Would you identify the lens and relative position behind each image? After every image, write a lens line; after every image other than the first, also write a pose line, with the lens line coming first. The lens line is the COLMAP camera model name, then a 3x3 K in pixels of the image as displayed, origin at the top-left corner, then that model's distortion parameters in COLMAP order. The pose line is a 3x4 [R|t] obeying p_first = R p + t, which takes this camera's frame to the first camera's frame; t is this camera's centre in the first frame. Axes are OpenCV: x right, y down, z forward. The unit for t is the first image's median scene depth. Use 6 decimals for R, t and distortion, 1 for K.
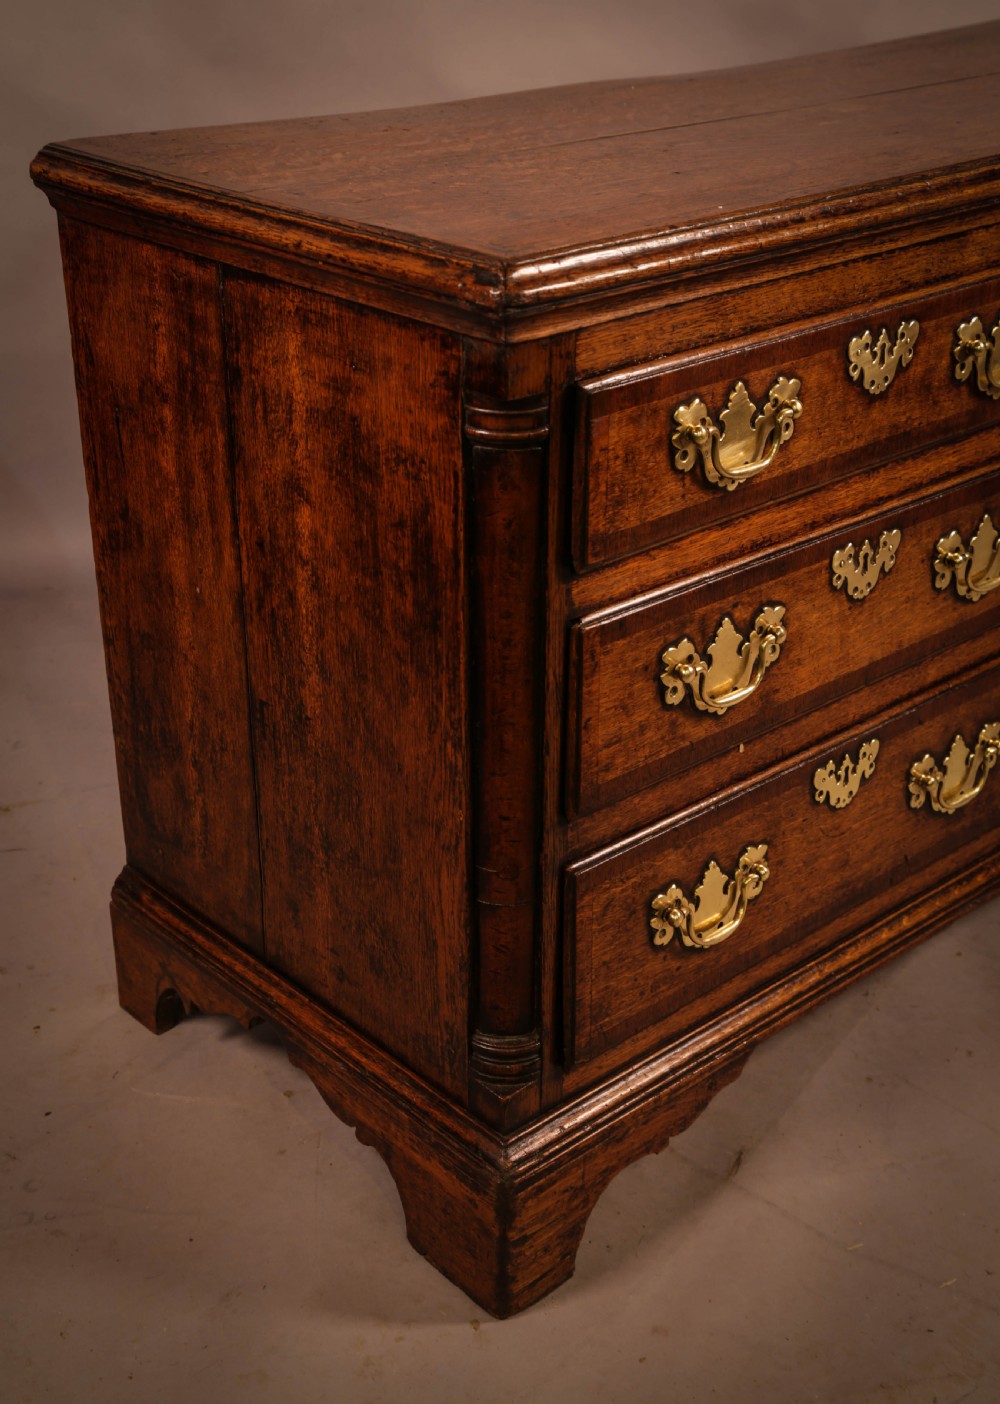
lens RADIAL K [[1908.0, 0, 482.8], [0, 1908.0, 658.1], [0, 0, 1]] dist [0.087608, 0.000000]
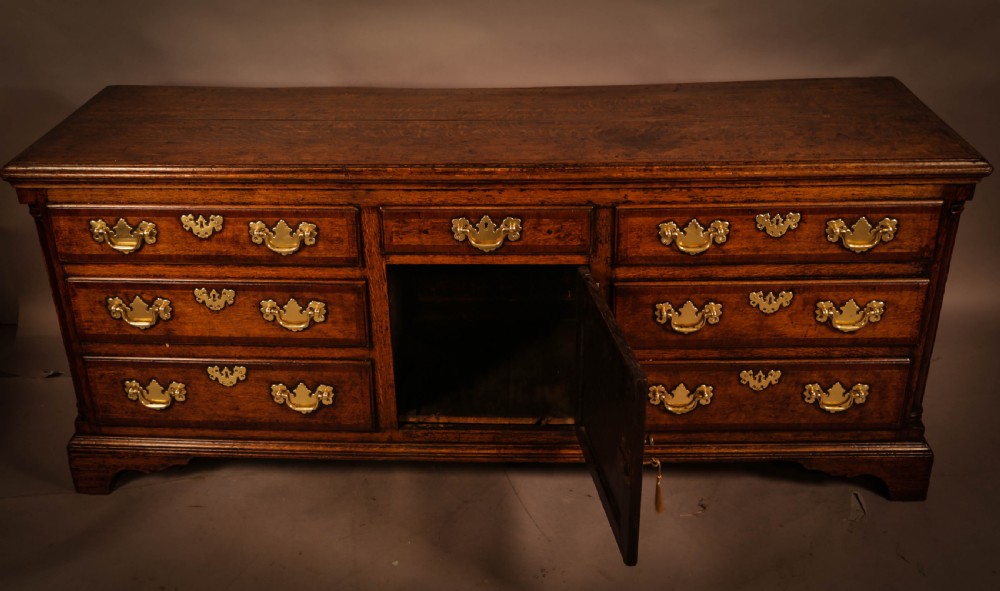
lens RADIAL K [[1023.3, 0, 477.7], [0, 1023.3, 217.1], [0, 0, 1]] dist [-0.033273, 0.000000]
pose [[0.700542, 0.285268, -0.654112, 1.397246], [-0.279683, 0.953047, 0.116103, -0.437469], [0.656520, 0.101609, 0.747434, 0.180921]]
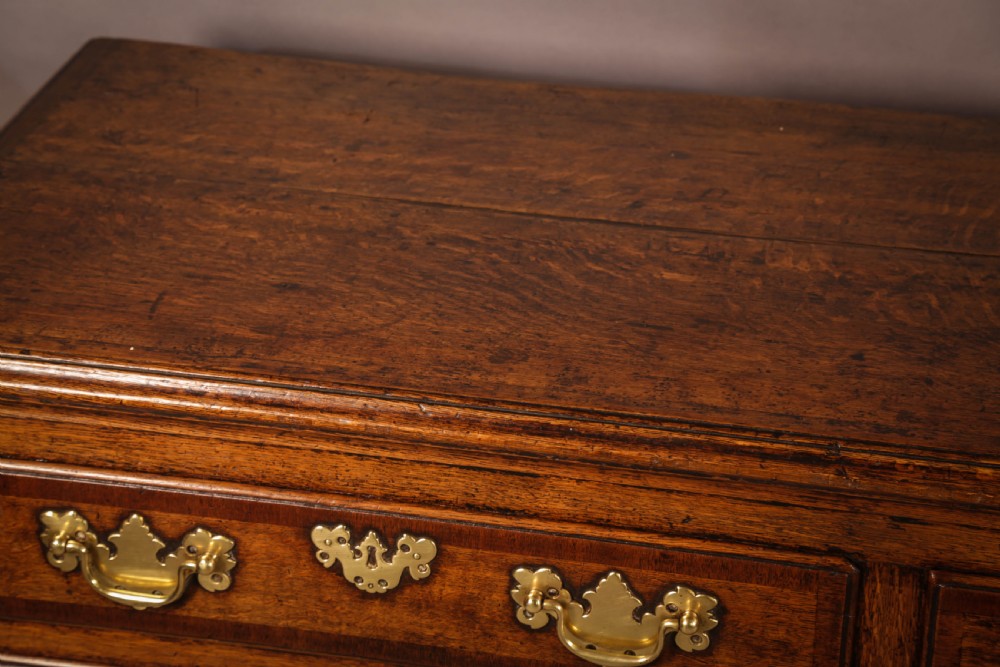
lens RADIAL K [[2254.3, 0, 476.0], [0, 2254.3, 343.6], [0, 0, 1]] dist [0.356761, 0.000000]
pose [[0.578859, 0.403739, -0.708461, 0.936052], [-0.335535, 0.909793, 0.244320, -0.518069], [0.743195, 0.096287, 0.662111, 0.321967]]
